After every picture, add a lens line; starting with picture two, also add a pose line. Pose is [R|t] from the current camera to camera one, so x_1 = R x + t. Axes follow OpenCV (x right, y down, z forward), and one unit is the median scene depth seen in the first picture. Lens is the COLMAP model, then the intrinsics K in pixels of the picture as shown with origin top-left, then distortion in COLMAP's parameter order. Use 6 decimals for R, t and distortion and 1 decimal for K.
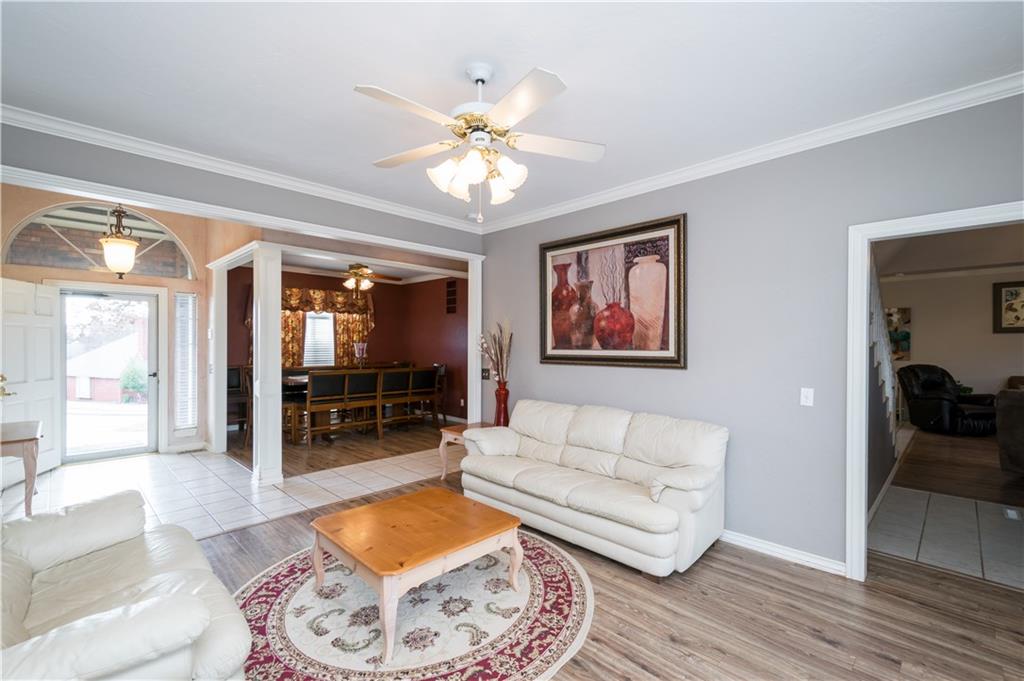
lens RADIAL K [[449.4, 0, 516.9], [0, 449.4, 342.7], [0, 0, 1]] dist [0.021082, -0.007068]
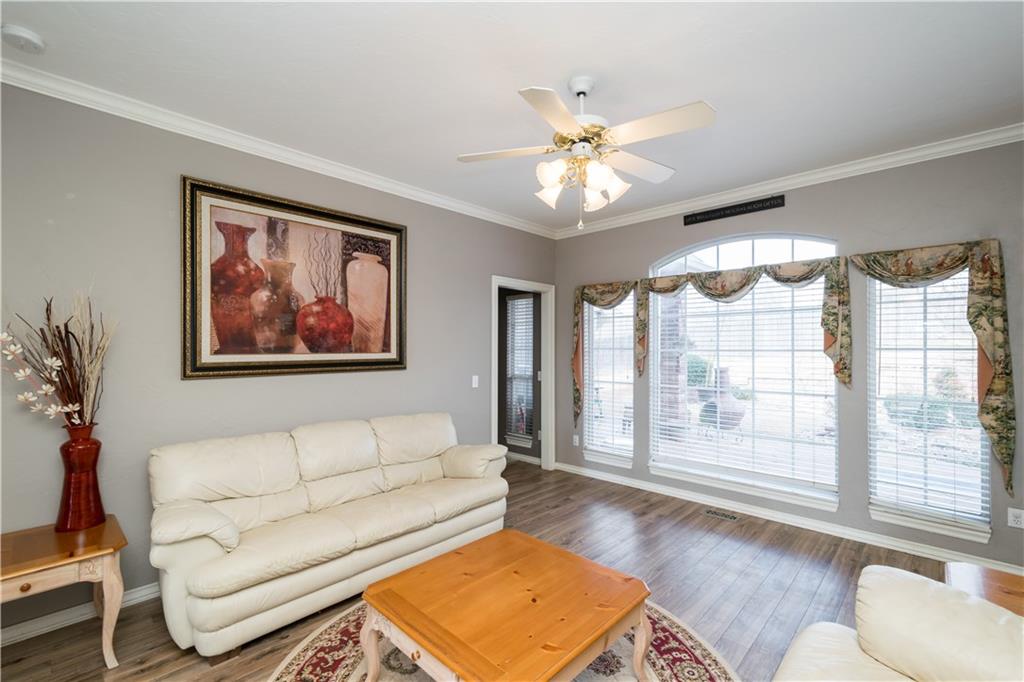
lens RADIAL K [[449.4, 0, 518.3], [0, 449.4, 344.1], [0, 0, 1]] dist [0.021082, -0.007068]
pose [[-0.027583, 0.005132, 0.999606, -0.592047], [-0.003038, 0.999982, -0.005218, 0.002435], [-0.999615, -0.003180, -0.027567, 0.623727]]
